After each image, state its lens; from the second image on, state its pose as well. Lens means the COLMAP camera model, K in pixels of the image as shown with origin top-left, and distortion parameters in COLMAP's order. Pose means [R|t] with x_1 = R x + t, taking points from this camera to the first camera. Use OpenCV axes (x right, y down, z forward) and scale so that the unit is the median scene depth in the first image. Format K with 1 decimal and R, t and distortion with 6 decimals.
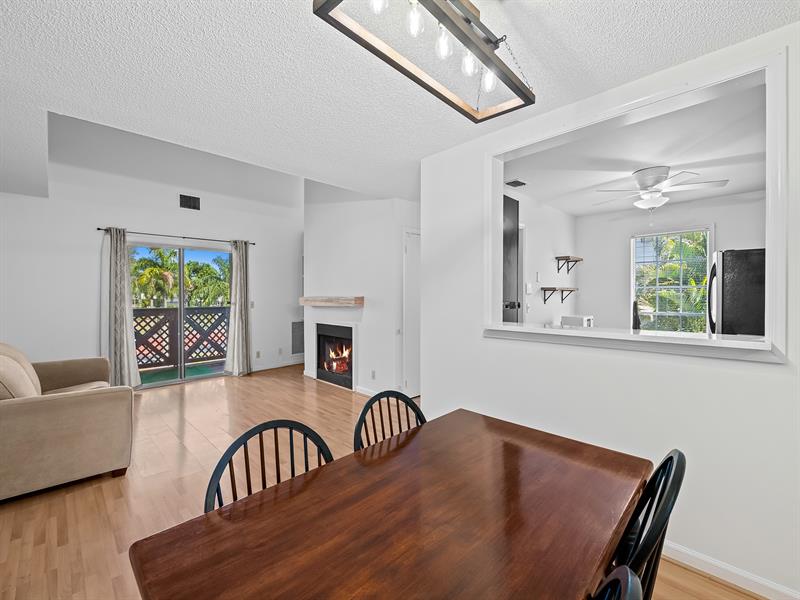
lens RADIAL K [[339.9, 0, 400.0], [0, 339.9, 300.0], [0, 0, 1]] dist [-0.003976, -0.000814]
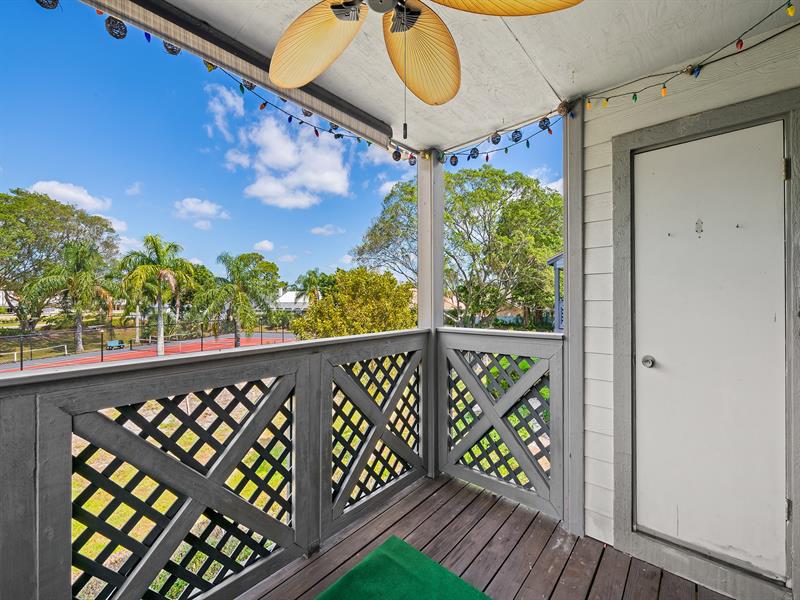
lens RADIAL K [[324.2, 0, 400.0], [0, 324.2, 300.0], [0, 0, 1]] dist [-0.000662, -0.016926]
pose [[0.998324, -0.002245, 0.057831, -0.750663], [0.003080, 0.999892, -0.014356, -0.008621], [-0.057793, 0.014510, 0.998223, 0.906685]]
